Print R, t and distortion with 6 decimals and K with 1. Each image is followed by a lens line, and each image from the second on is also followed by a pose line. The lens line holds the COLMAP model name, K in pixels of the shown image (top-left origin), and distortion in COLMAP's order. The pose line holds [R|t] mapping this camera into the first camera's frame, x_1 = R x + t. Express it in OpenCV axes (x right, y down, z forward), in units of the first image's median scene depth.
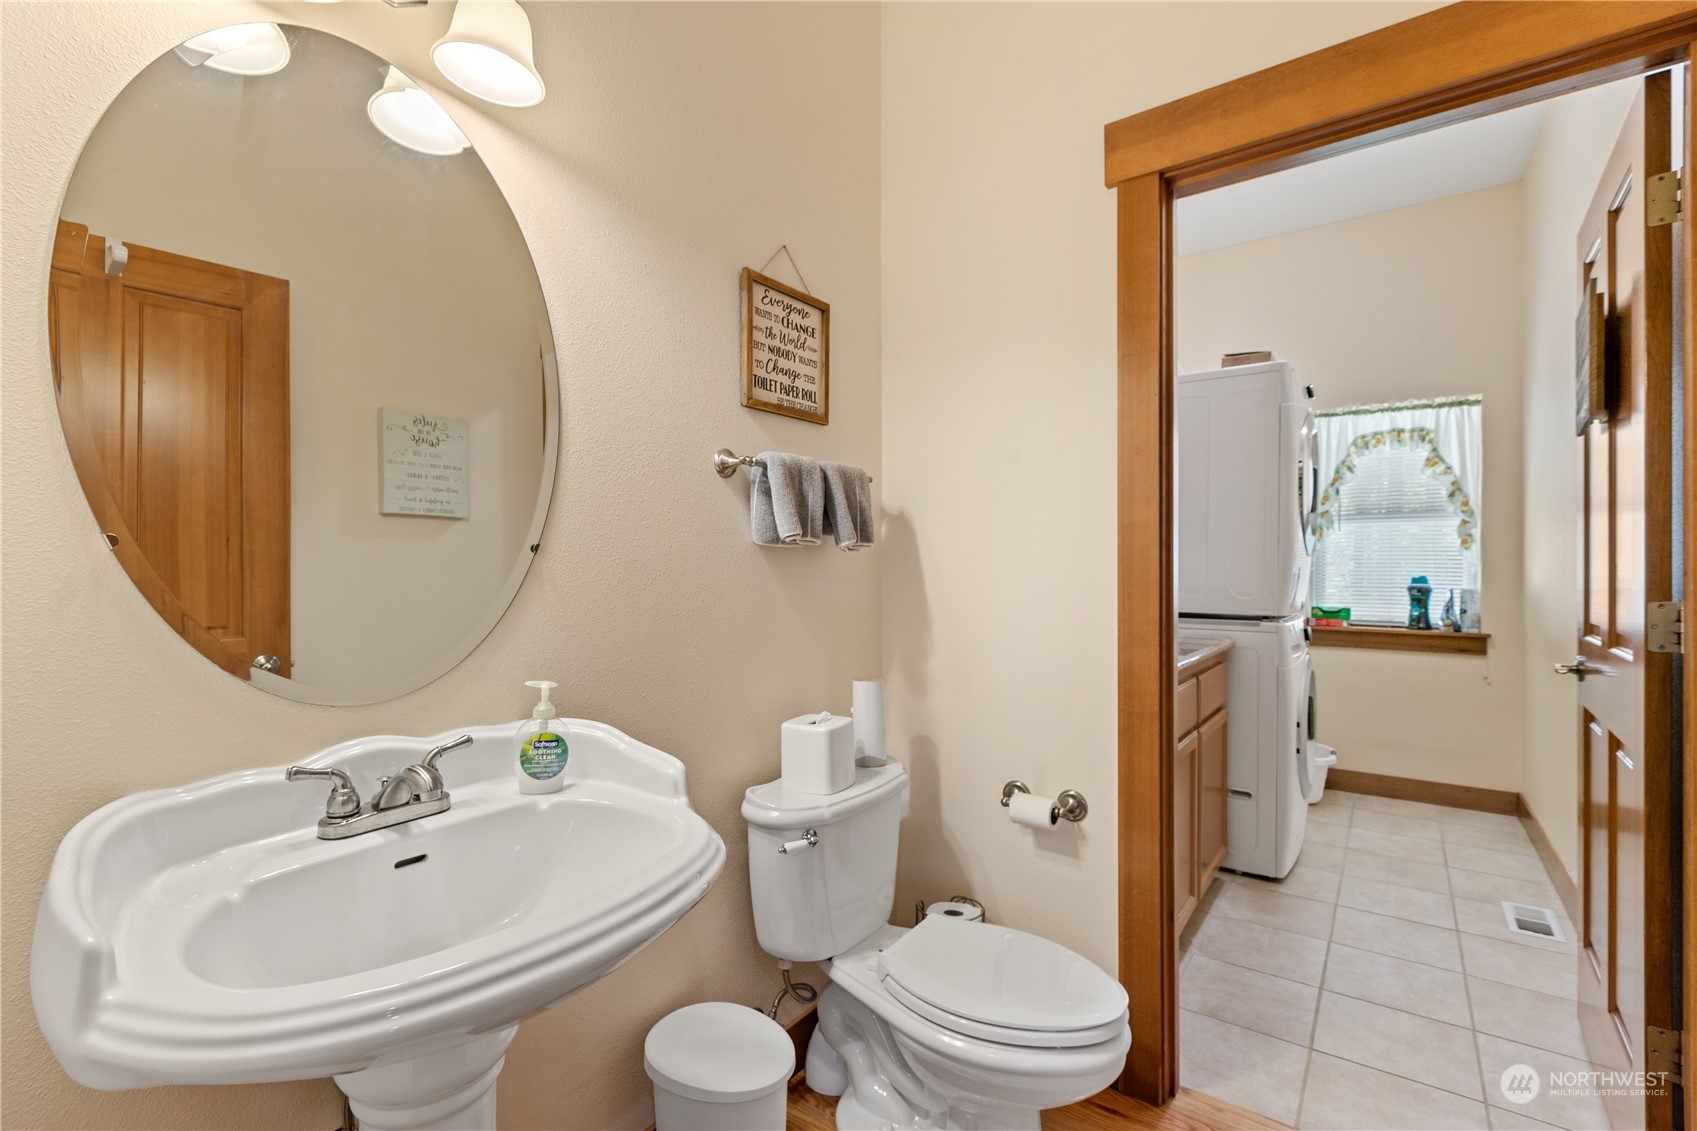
lens RADIAL K [[758.1, 0, 851.0], [0, 758.1, 572.3], [0, 0, 1]] dist [0.003141, -0.001310]
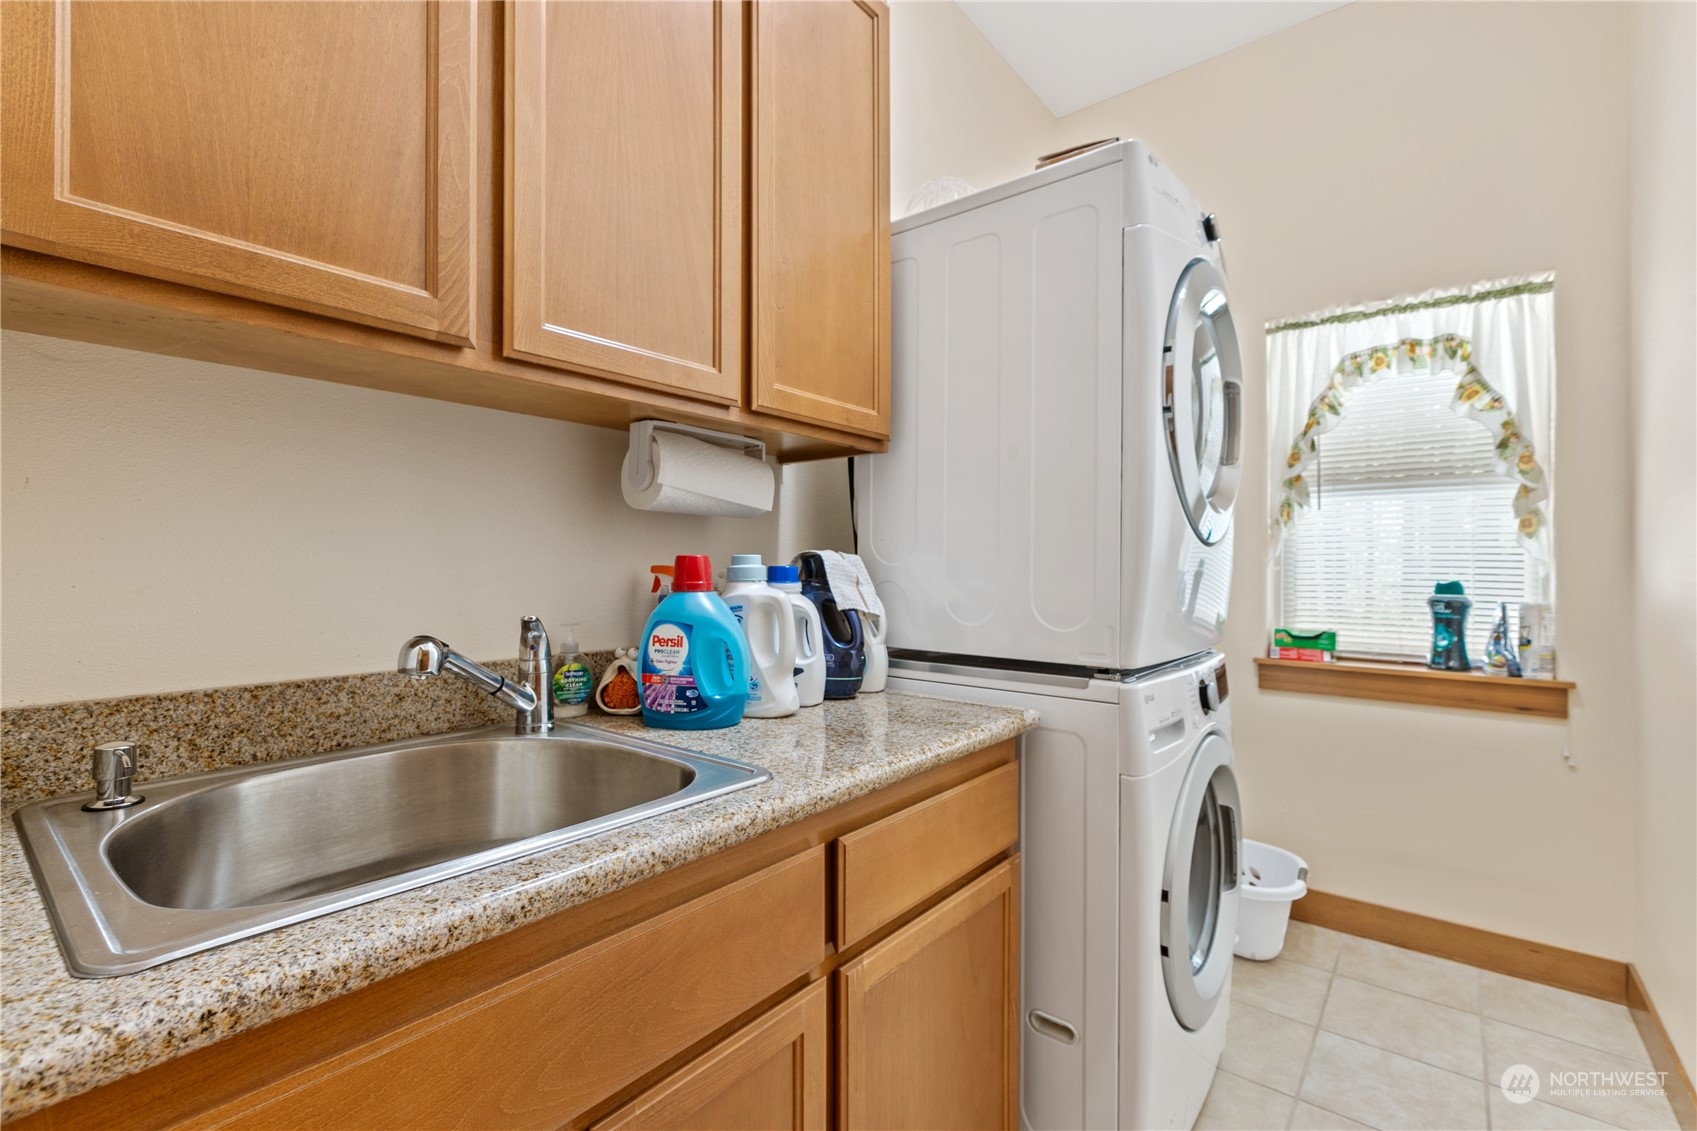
lens RADIAL K [[758.1, 0, 844.6], [0, 758.1, 558.4], [0, 0, 1]] dist [0.003141, -0.001310]
pose [[0.998490, 0.001306, -0.054911, 0.305104], [-0.002014, 0.999916, -0.012840, -0.004546], [0.054889, 0.012931, 0.998409, 0.374044]]
